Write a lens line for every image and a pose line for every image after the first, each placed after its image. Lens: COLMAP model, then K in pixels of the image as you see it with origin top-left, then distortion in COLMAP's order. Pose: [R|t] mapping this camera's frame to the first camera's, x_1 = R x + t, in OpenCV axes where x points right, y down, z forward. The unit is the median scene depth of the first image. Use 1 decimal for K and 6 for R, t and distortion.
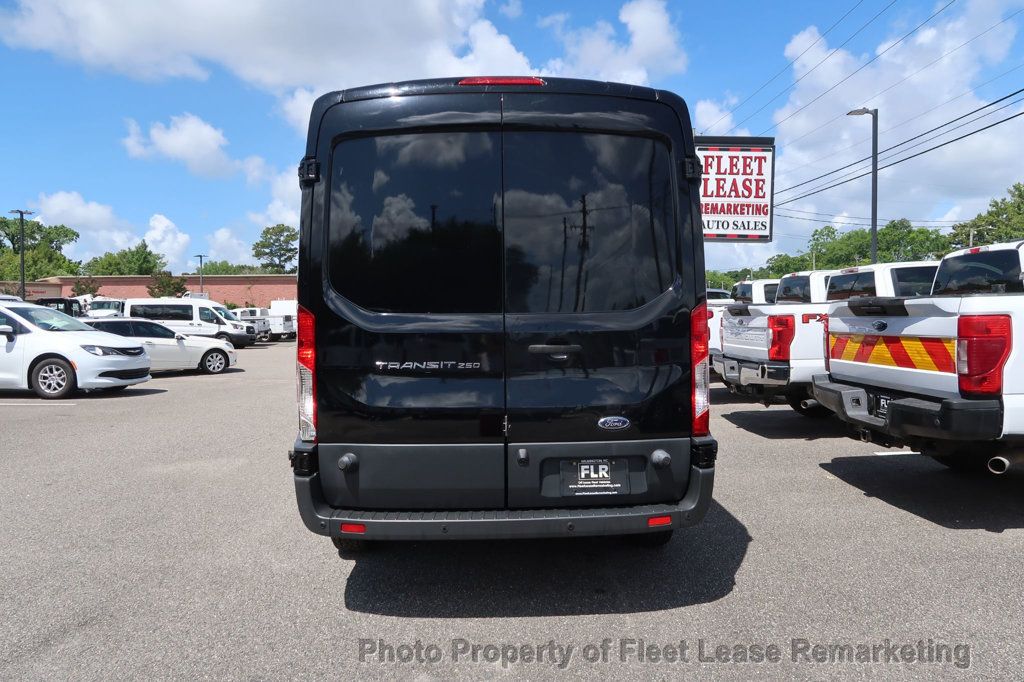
lens RADIAL K [[718.7, 0, 514.9], [0, 718.7, 337.2], [0, 0, 1]] dist [-0.023606, 0.007630]
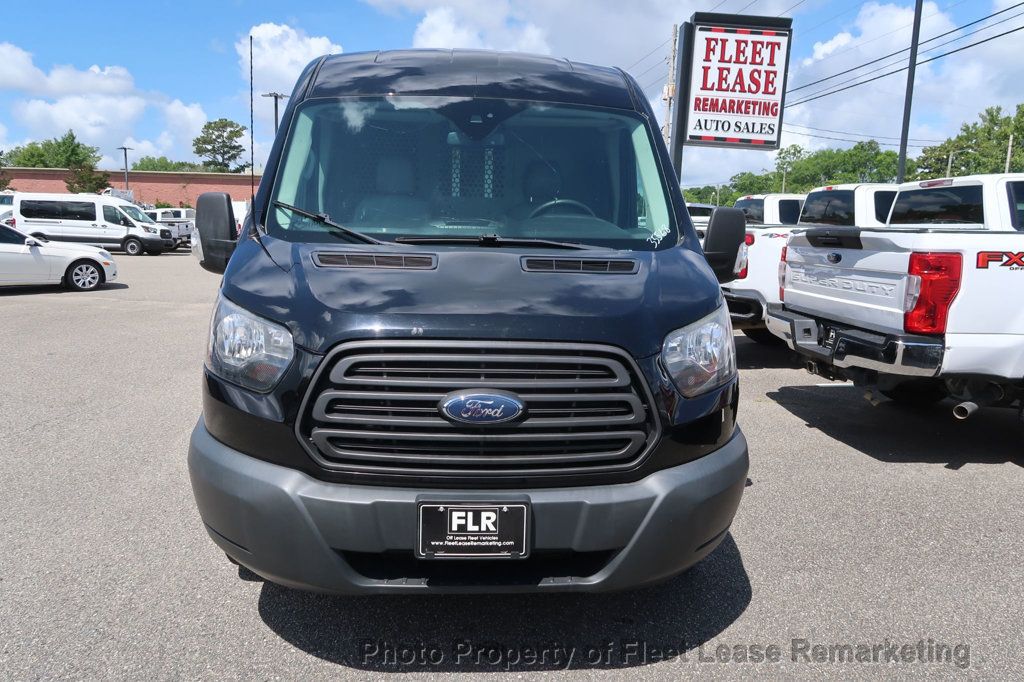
lens RADIAL K [[718.7, 0, 516.3], [0, 718.7, 341.2], [0, 0, 1]] dist [-0.023606, 0.007630]
pose [[0.997687, 0.023638, 0.063729, 0.005421], [-0.031599, 0.991403, 0.126971, -0.007780], [-0.060179, -0.128691, 0.989857, 0.164673]]
